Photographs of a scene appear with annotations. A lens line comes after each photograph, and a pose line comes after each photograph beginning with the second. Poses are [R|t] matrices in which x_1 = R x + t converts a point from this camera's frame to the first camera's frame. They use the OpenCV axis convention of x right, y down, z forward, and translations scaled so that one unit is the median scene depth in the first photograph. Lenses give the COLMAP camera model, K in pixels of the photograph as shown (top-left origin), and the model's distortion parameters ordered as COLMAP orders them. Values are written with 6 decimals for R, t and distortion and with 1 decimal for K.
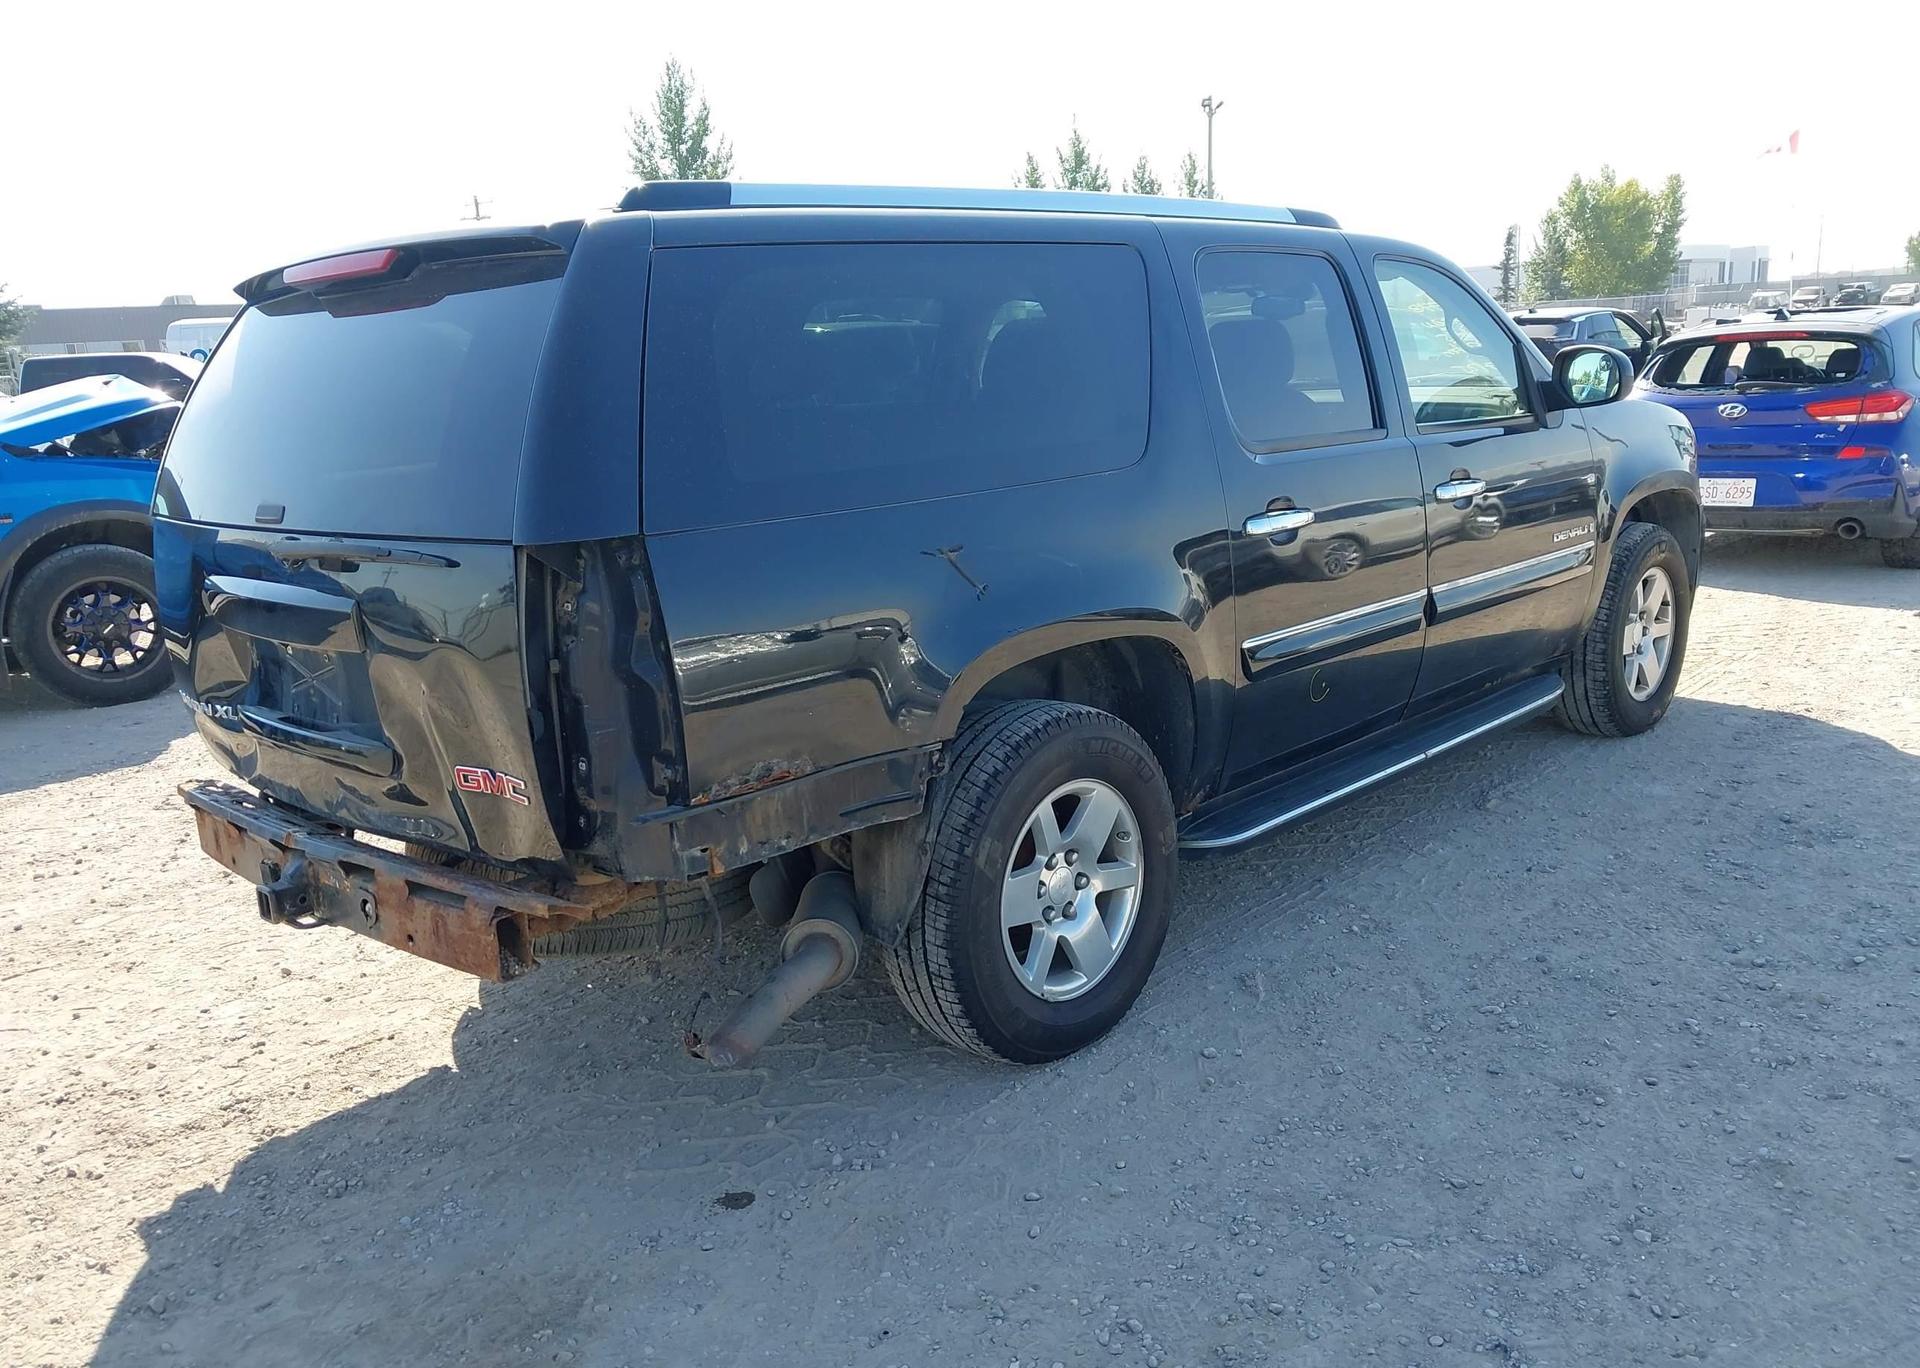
lens RADIAL K [[1526.5, 0, 965.9], [0, 1526.5, 663.3], [0, 0, 1]] dist [0.020727, -0.024125]
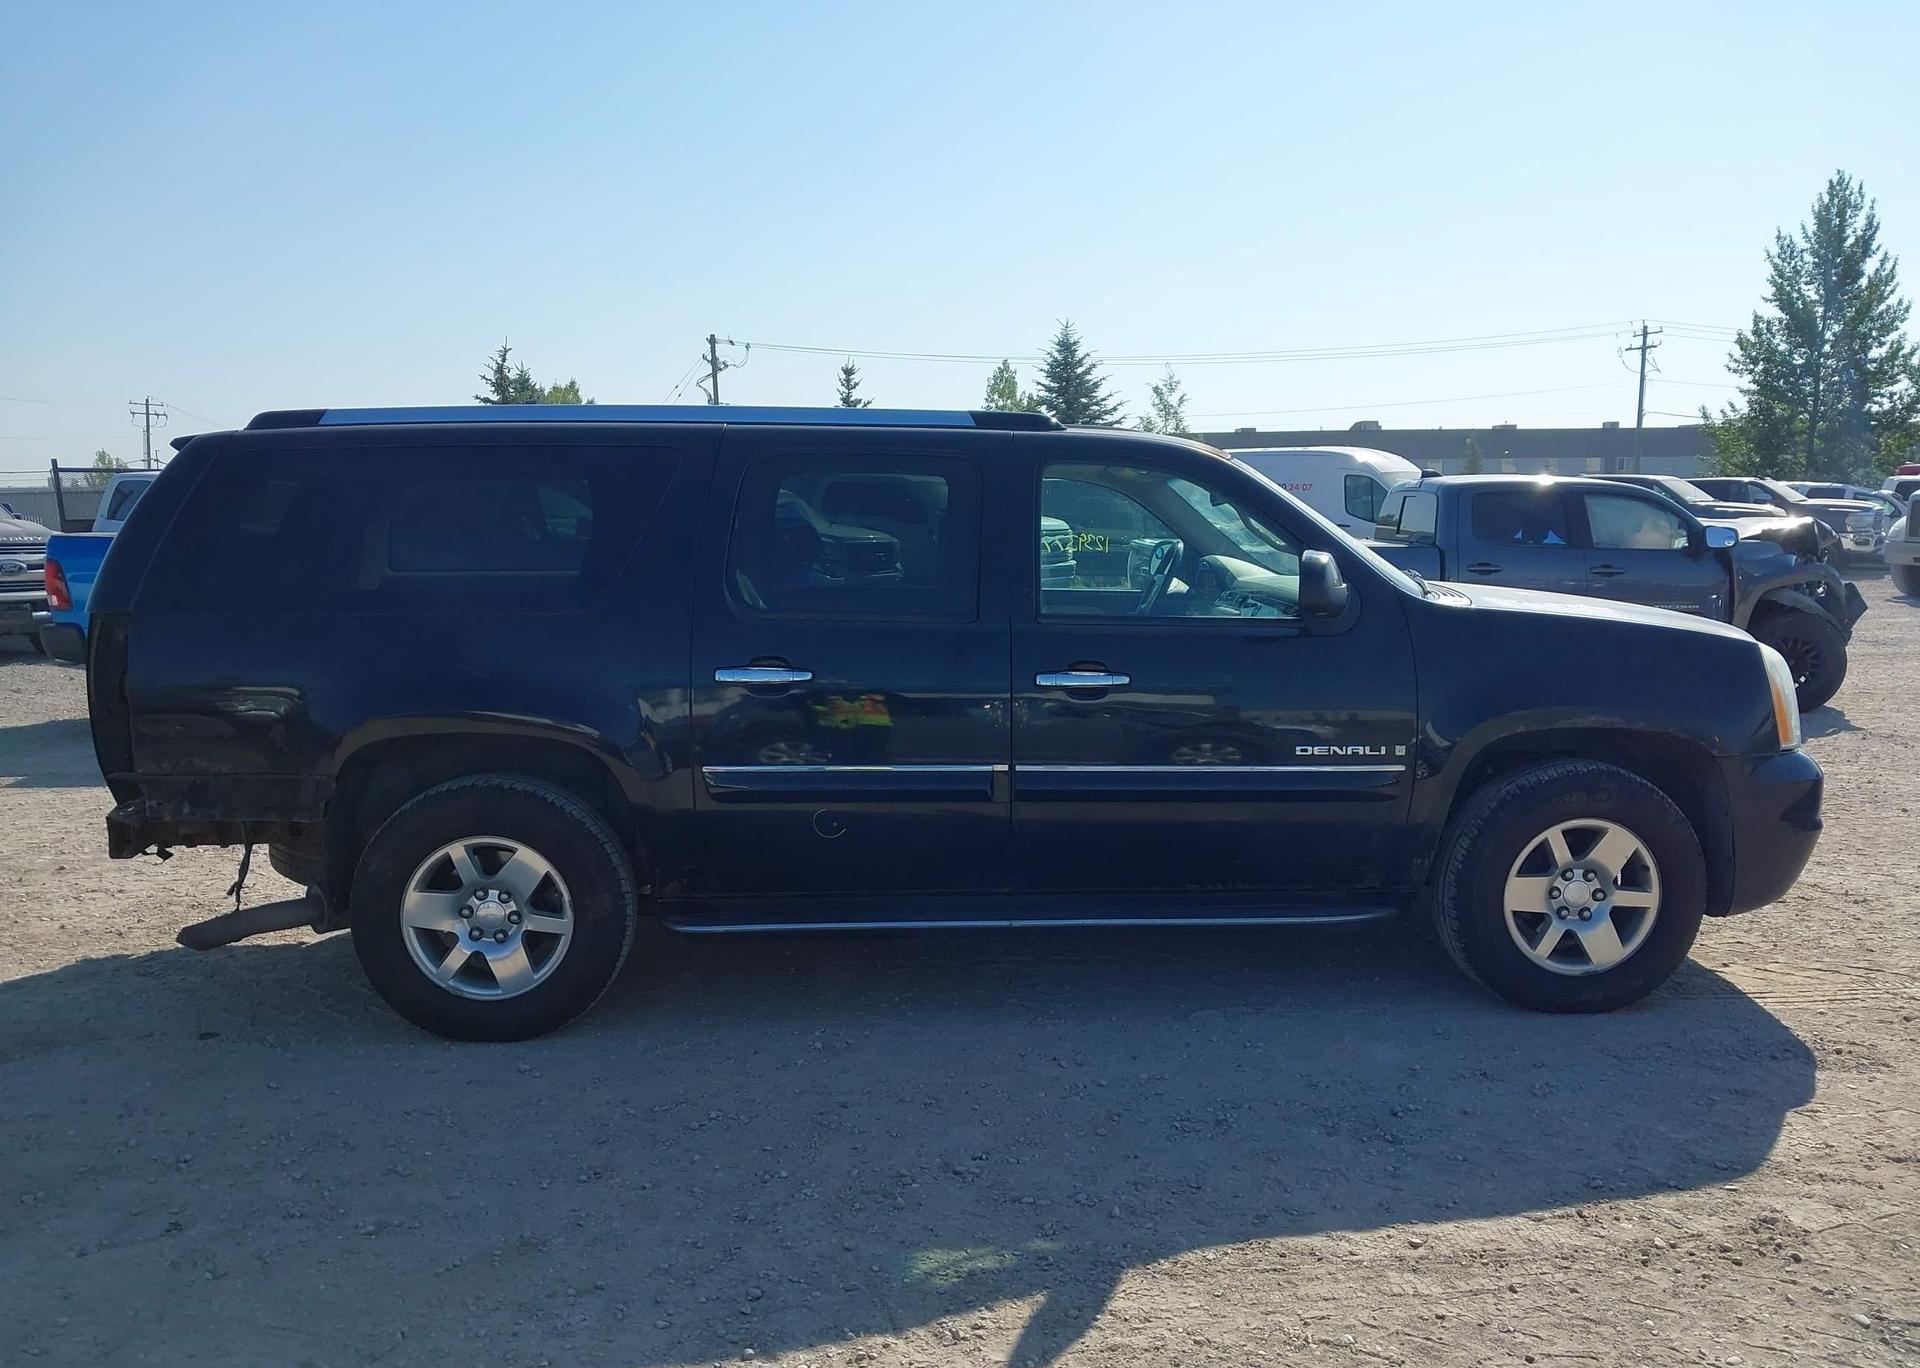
lens RADIAL K [[1526.5, 0, 964.4], [0, 1526.5, 679.5], [0, 0, 1]] dist [0.020727, -0.024125]
pose [[0.732086, 0.126622, -0.669341, 1.131178], [-0.172629, 0.984984, -0.002478, -0.115365], [0.658976, 0.117362, 0.742951, 0.226086]]
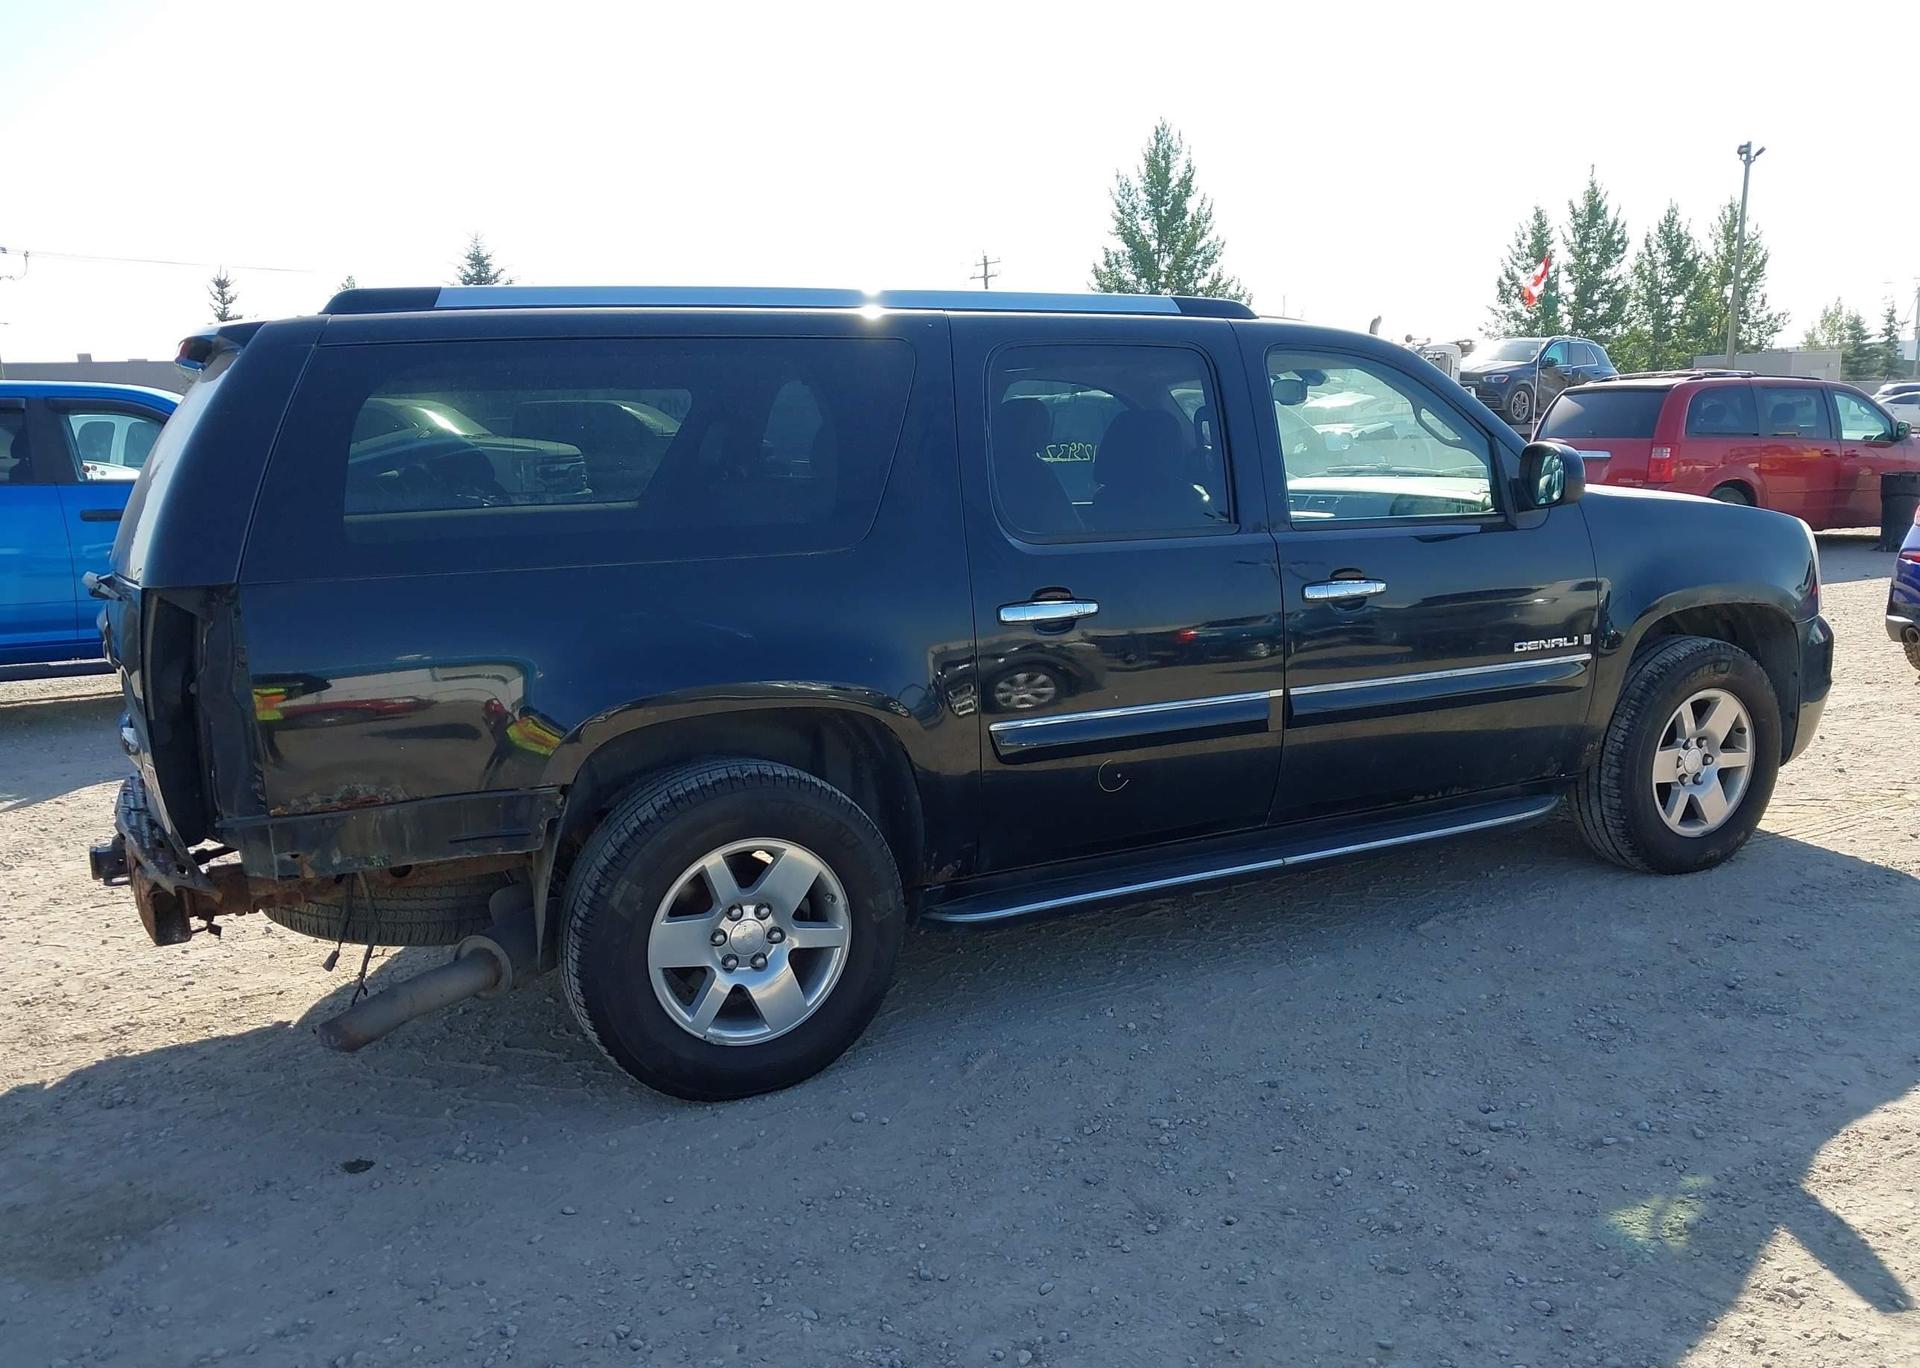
lens RADIAL K [[1526.5, 0, 968.8], [0, 1526.5, 682.0], [0, 0, 1]] dist [0.020727, -0.024125]
pose [[0.947654, 0.080168, -0.309070, 0.476349], [-0.087256, 0.996144, -0.009156, -0.031476], [0.307144, 0.035645, 0.950995, 0.028634]]
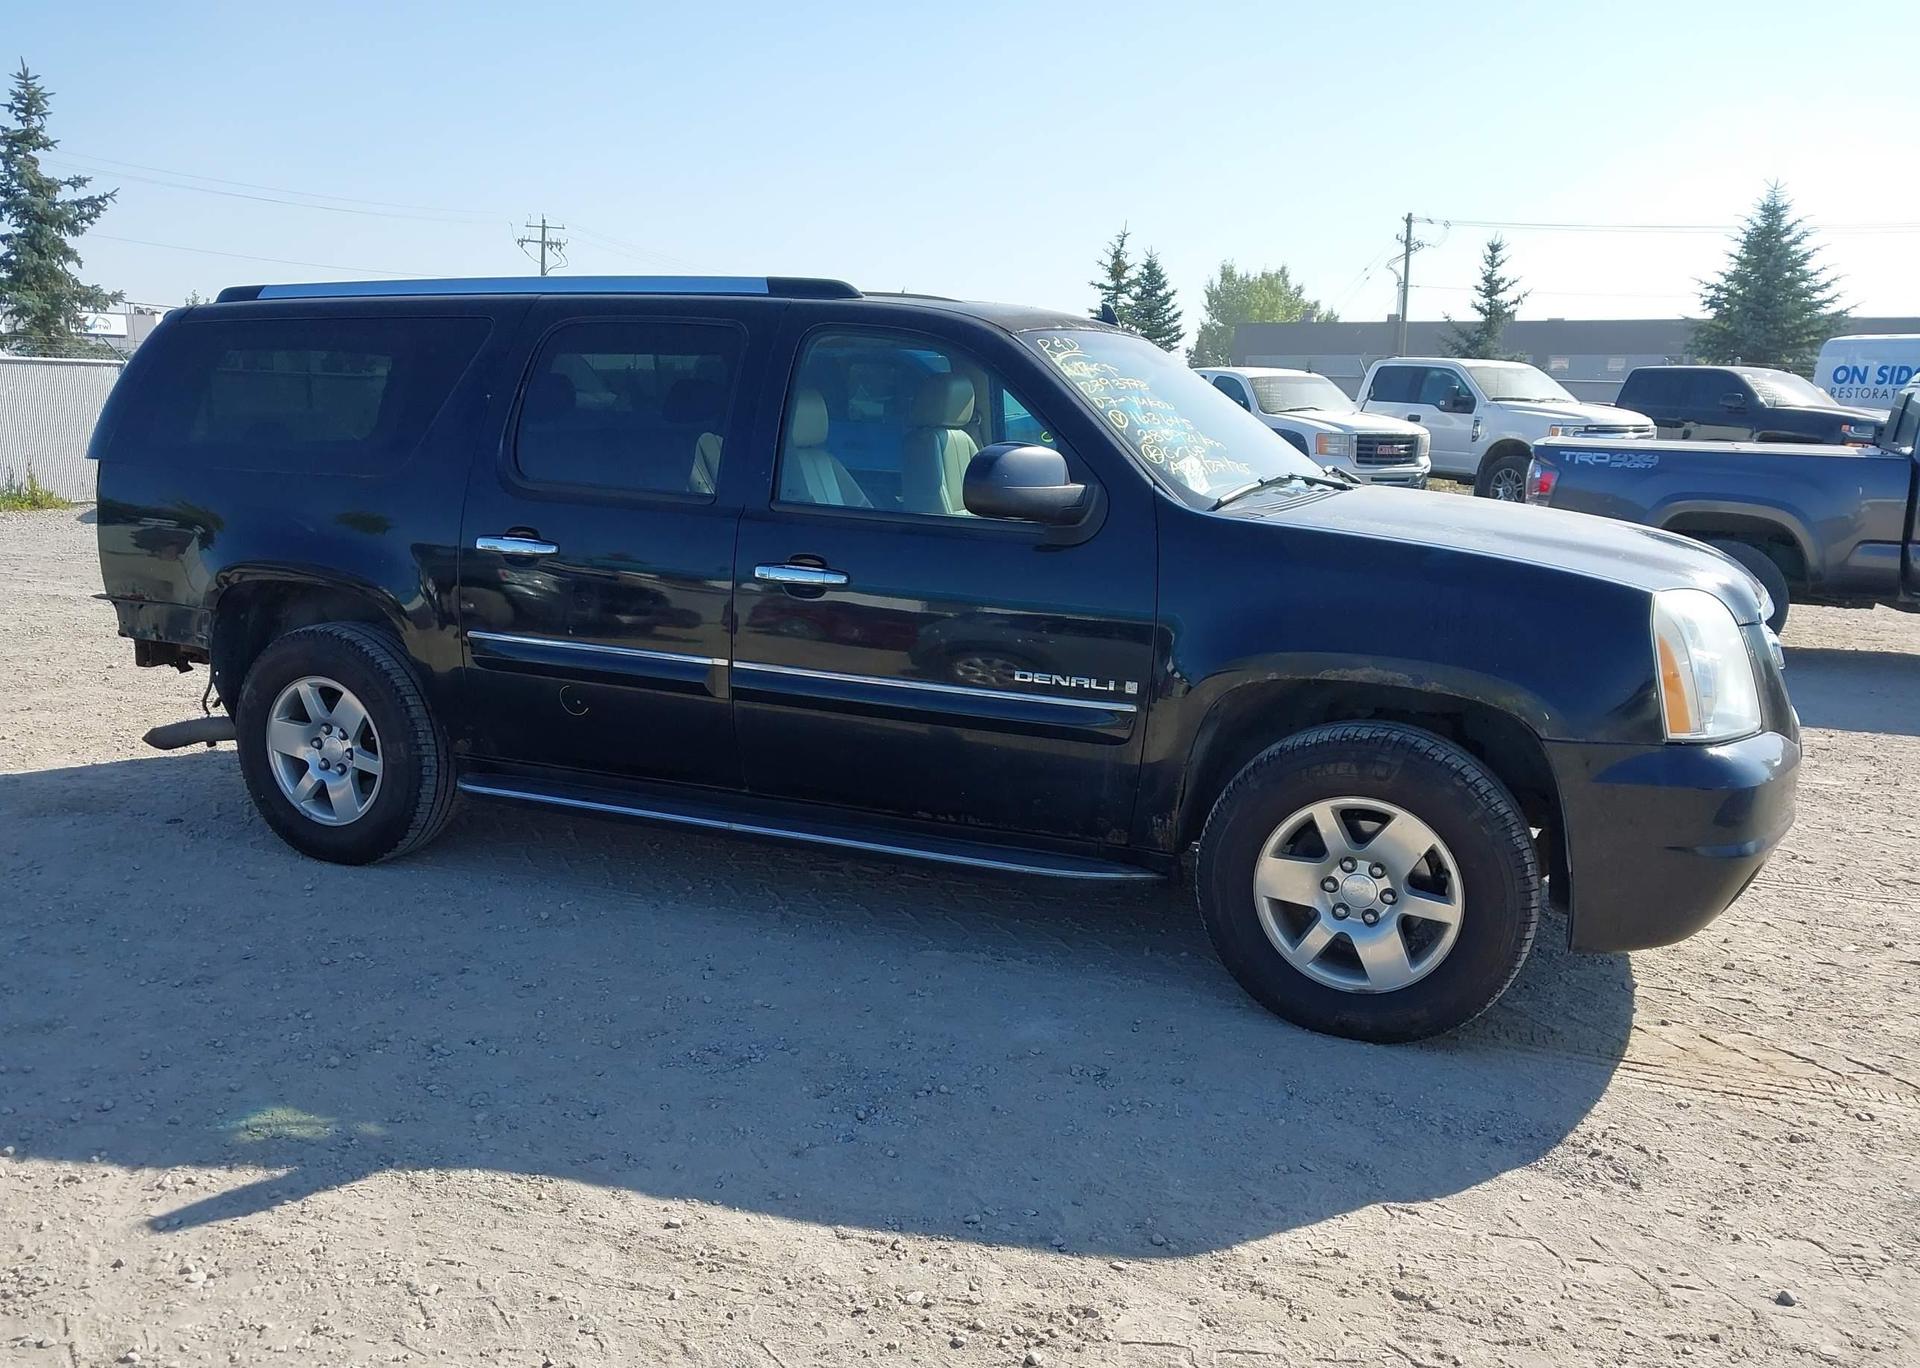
lens RADIAL K [[1526.5, 0, 953.0], [0, 1526.5, 697.5], [0, 0, 1]] dist [0.020727, -0.024125]
pose [[0.344382, 0.241570, -0.907218, 1.467003], [-0.223523, 0.959639, 0.170678, -0.265801], [0.911832, 0.144006, 0.384479, 0.879965]]
